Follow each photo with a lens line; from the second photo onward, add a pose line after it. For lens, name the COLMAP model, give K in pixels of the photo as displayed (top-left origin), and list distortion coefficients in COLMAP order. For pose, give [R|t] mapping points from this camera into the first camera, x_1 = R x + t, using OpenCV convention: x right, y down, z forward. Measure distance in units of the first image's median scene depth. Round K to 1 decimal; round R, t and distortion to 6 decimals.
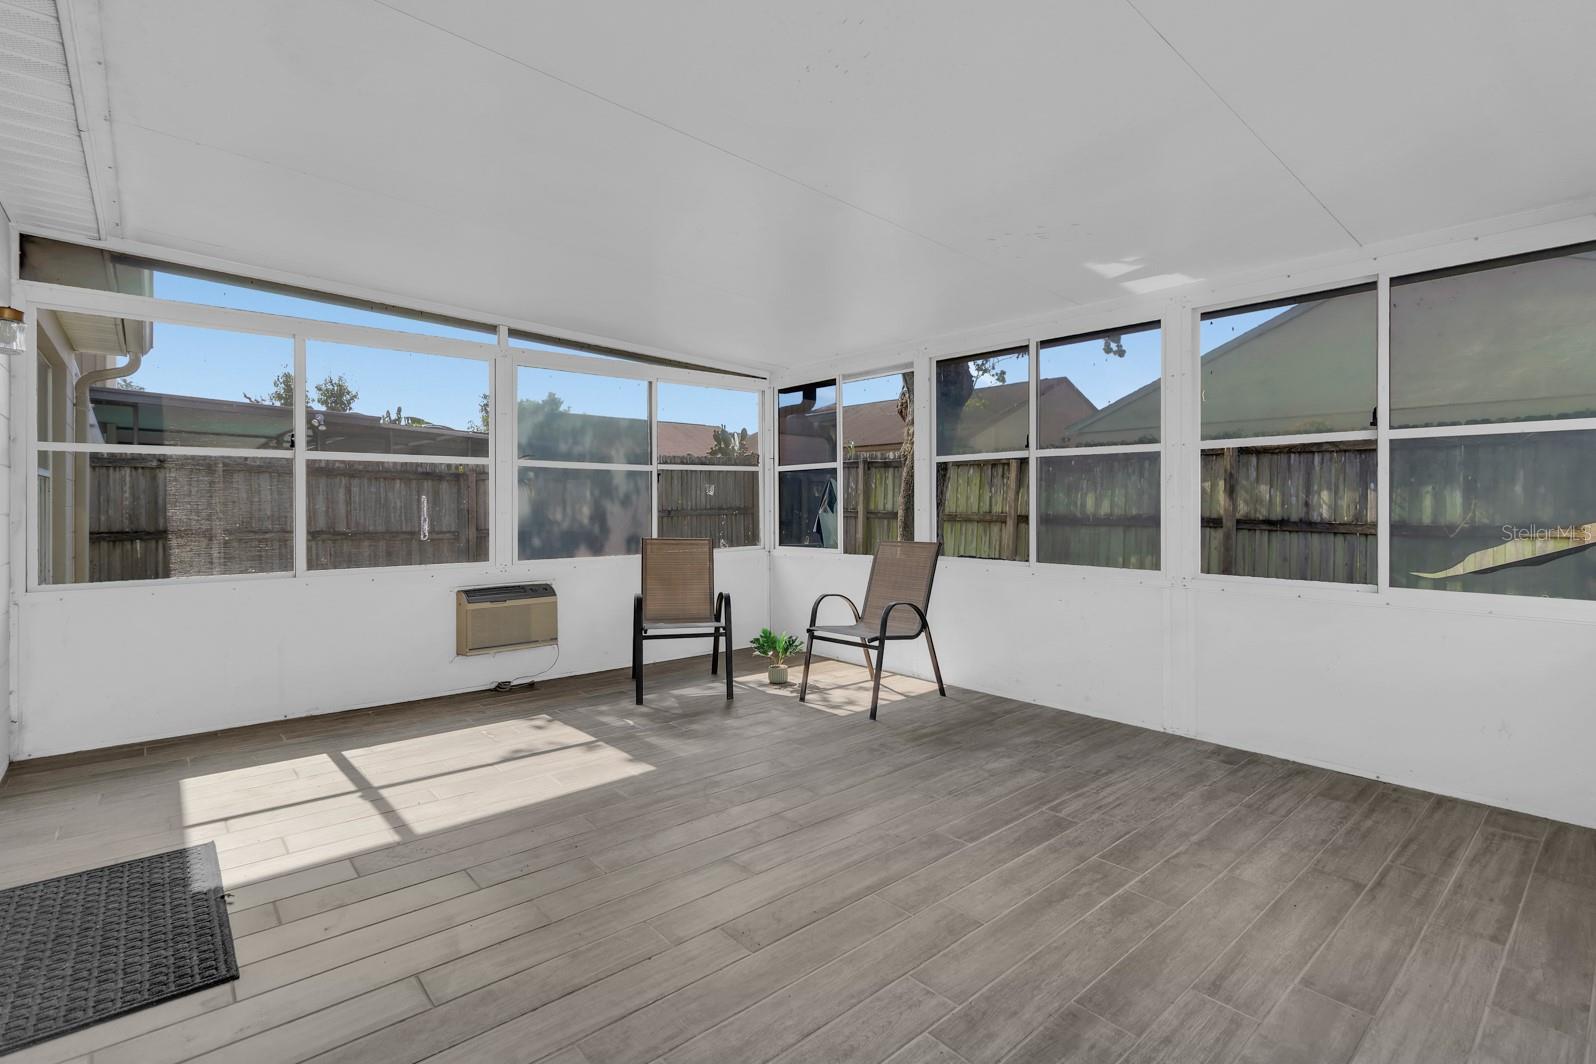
lens RADIAL K [[739.7, 0, 803.8], [0, 739.7, 525.9], [0, 0, 1]] dist [0.000990, 0.000908]
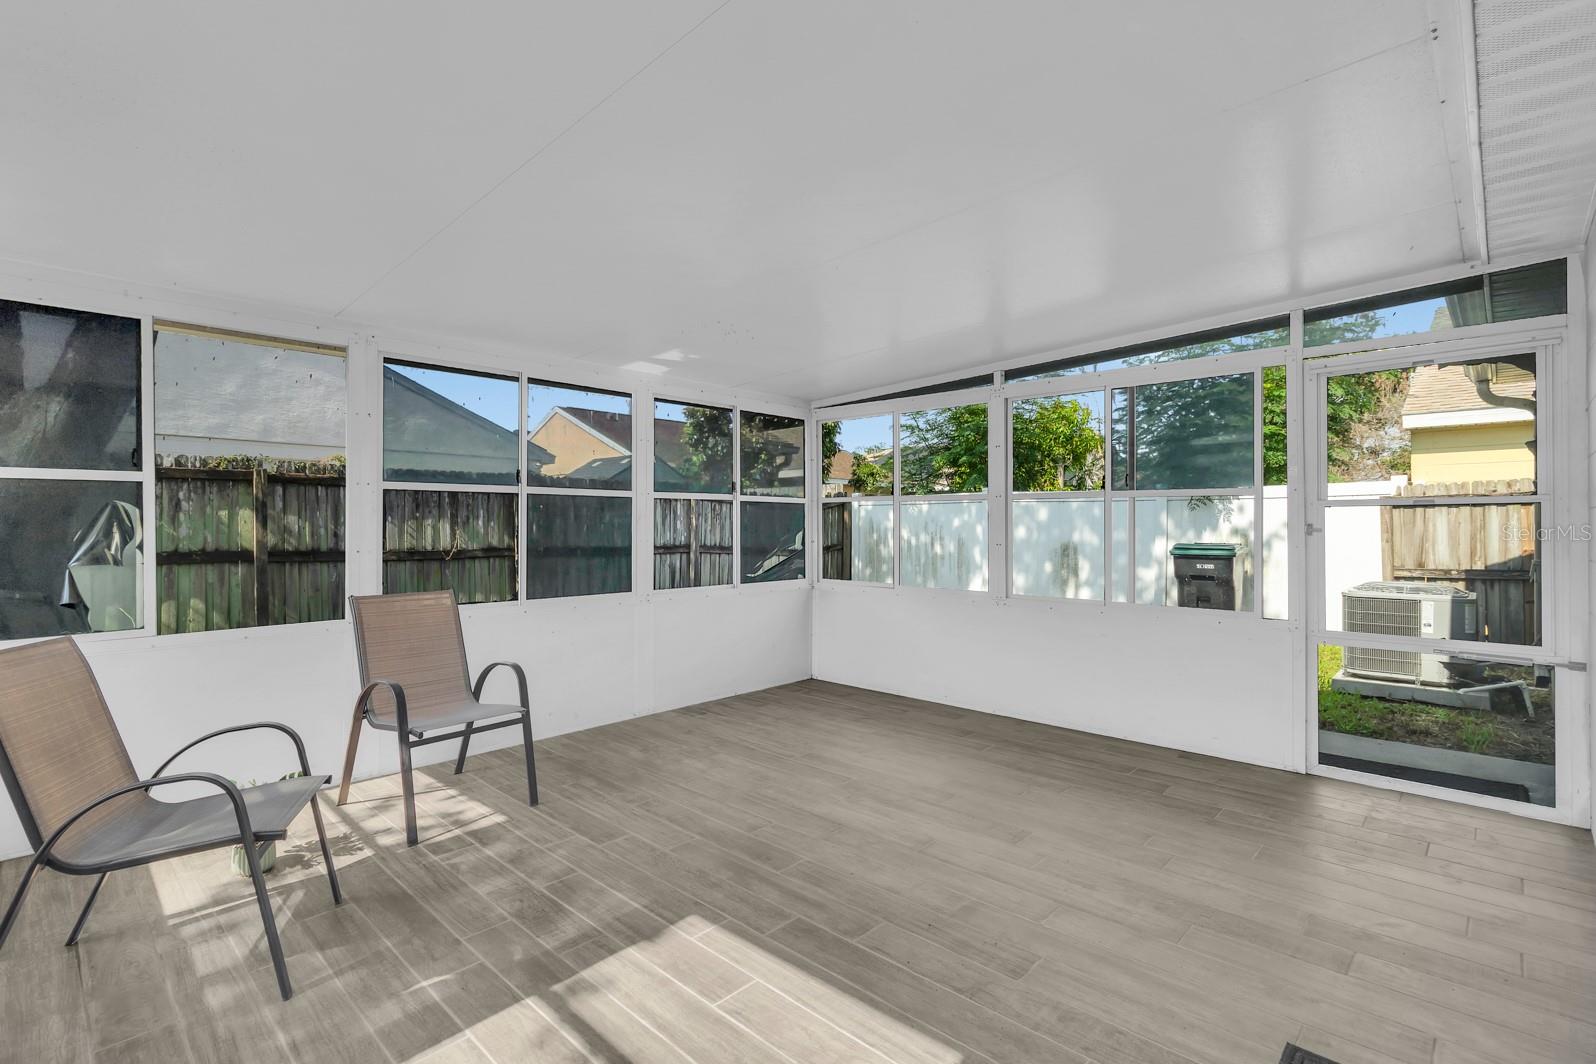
lens RADIAL K [[739.7, 0, 803.8], [0, 739.7, 525.9], [0, 0, 1]] dist [0.000990, 0.000908]
pose [[-0.085294, -0.000438, 0.996356, -0.831848], [0.032796, 0.999457, 0.003247, -0.046175], [-0.995816, 0.032953, -0.085234, 0.840089]]
